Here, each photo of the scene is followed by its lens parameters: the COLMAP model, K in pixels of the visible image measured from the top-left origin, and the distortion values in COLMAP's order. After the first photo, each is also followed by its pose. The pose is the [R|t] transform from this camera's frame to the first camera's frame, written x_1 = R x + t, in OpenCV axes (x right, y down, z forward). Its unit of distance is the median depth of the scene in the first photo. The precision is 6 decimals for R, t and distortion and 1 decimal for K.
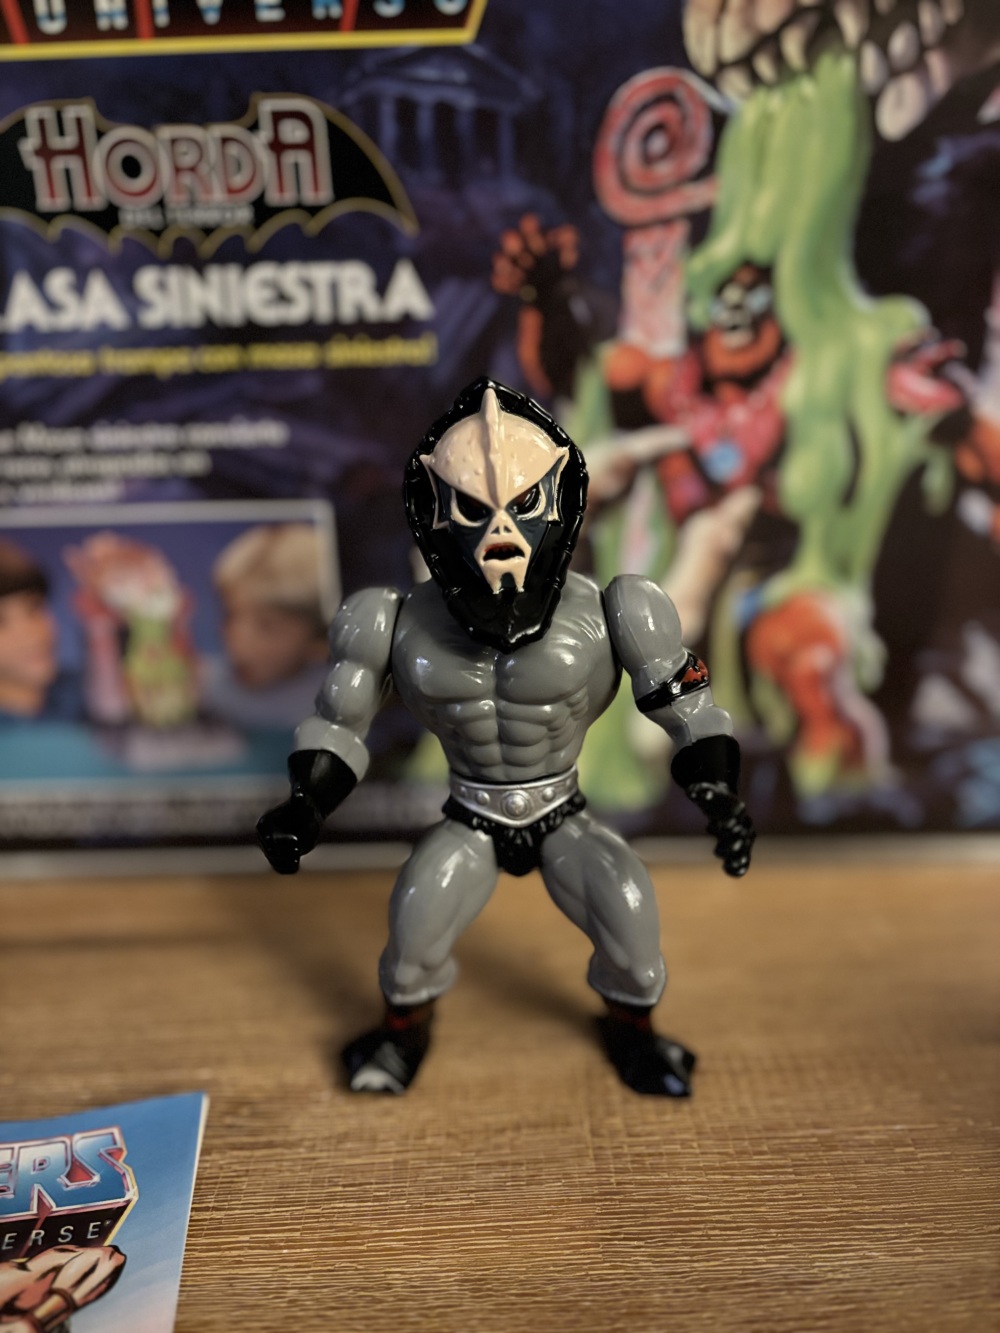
lens RADIAL K [[1090.1, 0, 500.0], [0, 1090.1, 666.5], [0, 0, 1]] dist [-0.146978, 0.084771]
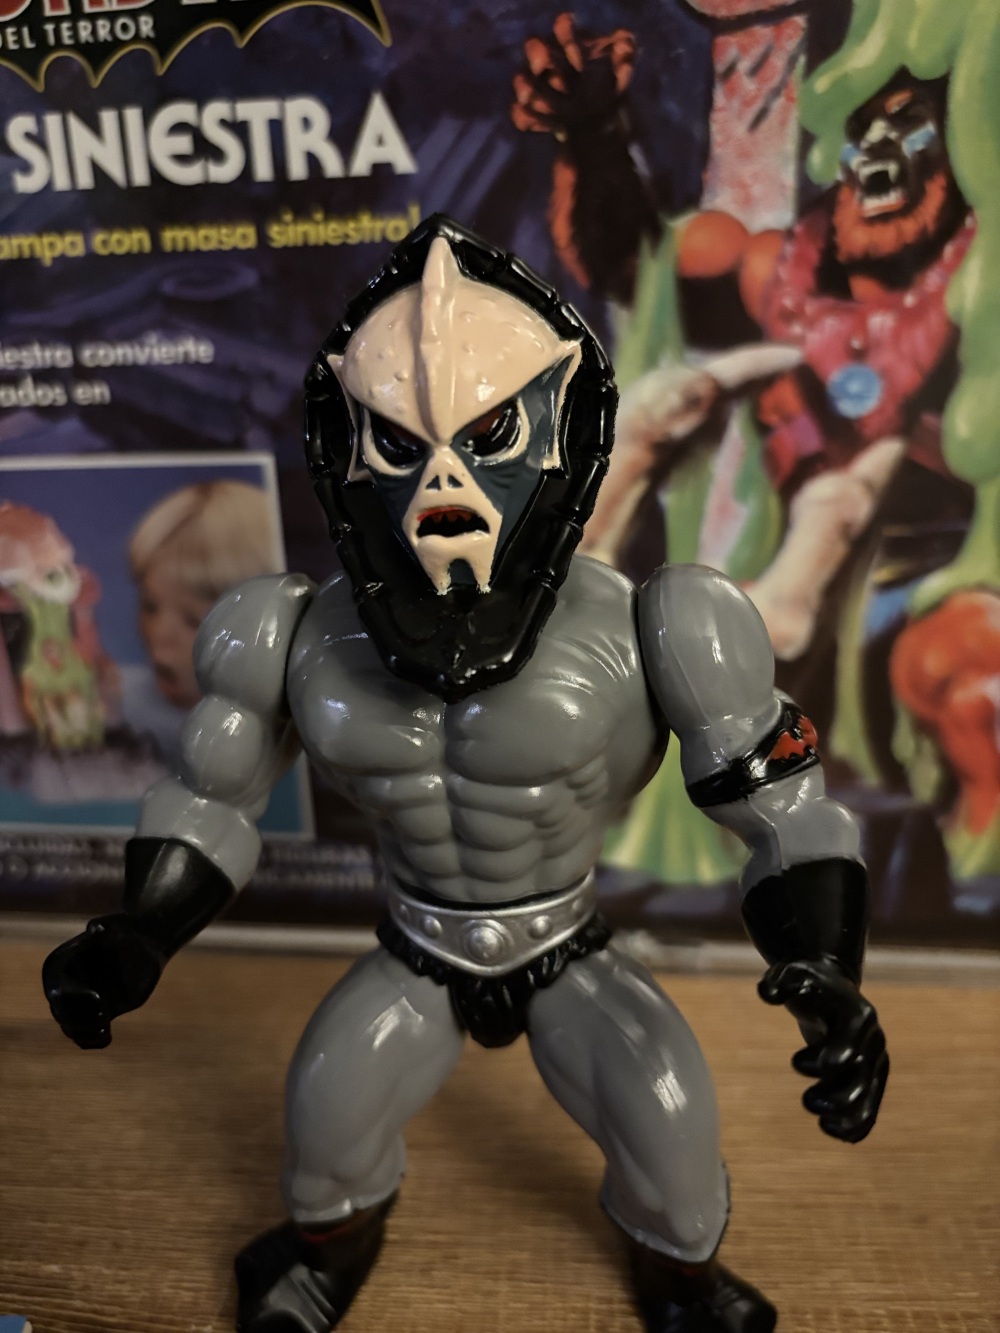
lens RADIAL K [[1090.1, 0, 500.0], [0, 1090.1, 666.5], [0, 0, 1]] dist [-0.146978, 0.084771]
pose [[0.993569, 0.031167, -0.108855, 0.085075], [-0.028438, 0.999243, 0.026535, -0.043044], [0.109600, -0.023269, 0.993703, 0.412465]]
